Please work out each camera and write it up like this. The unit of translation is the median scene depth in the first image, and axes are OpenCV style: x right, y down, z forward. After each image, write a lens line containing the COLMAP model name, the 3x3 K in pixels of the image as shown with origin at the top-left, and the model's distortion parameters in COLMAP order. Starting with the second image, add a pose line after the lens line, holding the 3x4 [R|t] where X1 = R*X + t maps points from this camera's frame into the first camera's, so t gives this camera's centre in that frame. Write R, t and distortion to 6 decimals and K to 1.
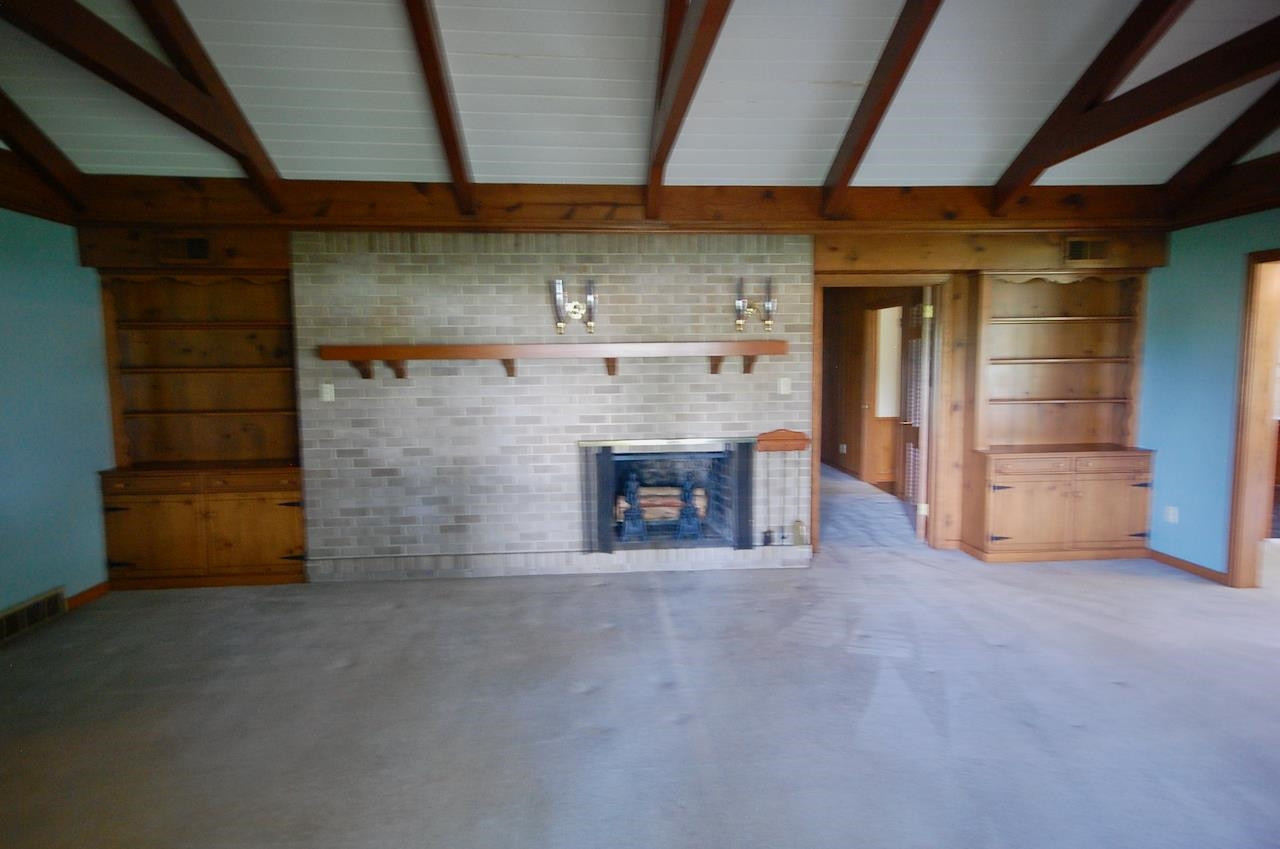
lens RADIAL K [[707.1, 0, 640.0], [0, 707.1, 424.5], [0, 0, 1]] dist [0.003653, 0.000971]
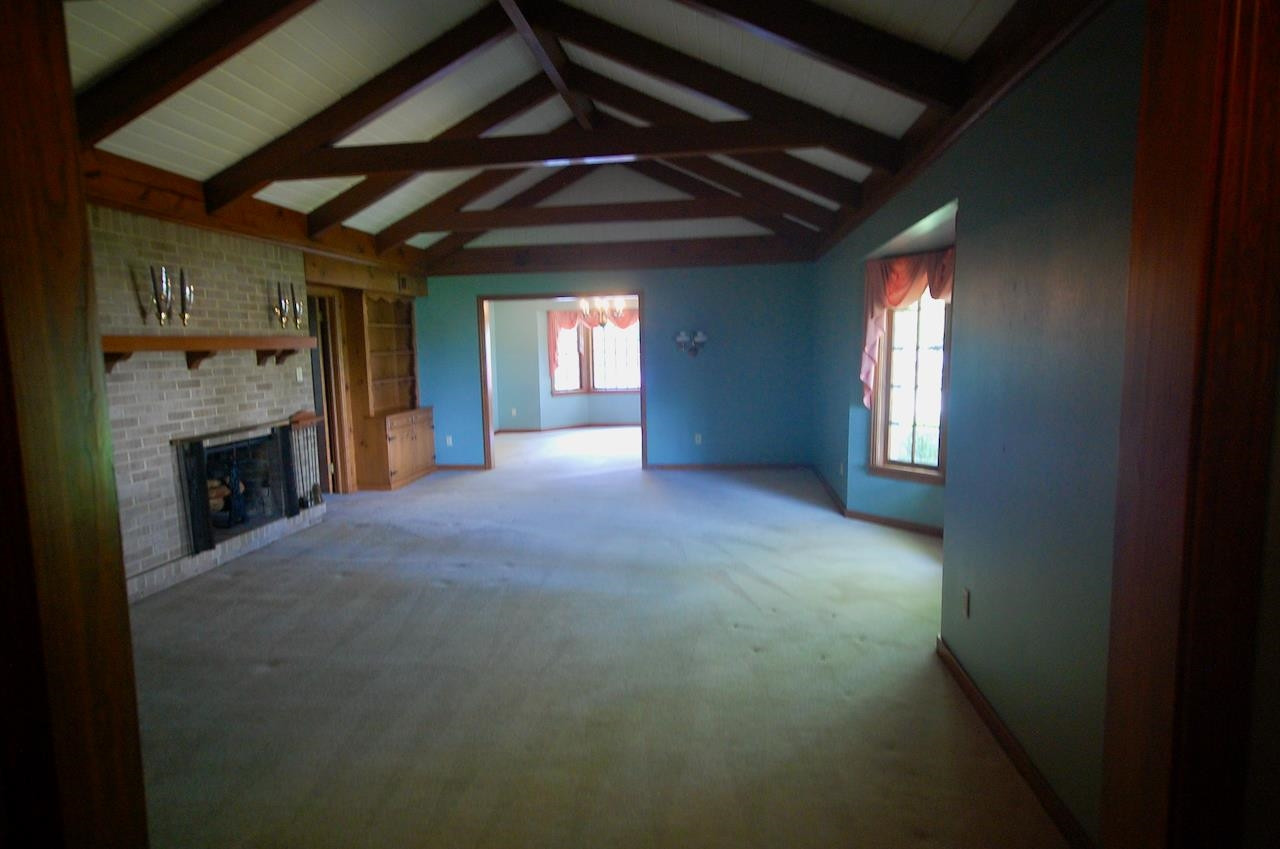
lens RADIAL K [[707.1, 0, 640.0], [0, 707.1, 424.5], [0, 0, 1]] dist [0.003653, 0.000971]
pose [[0.190182, -0.103786, 0.976247, -0.882082], [0.109572, 0.990427, 0.083948, -0.007888], [-0.975615, 0.091004, 0.199734, 0.204754]]
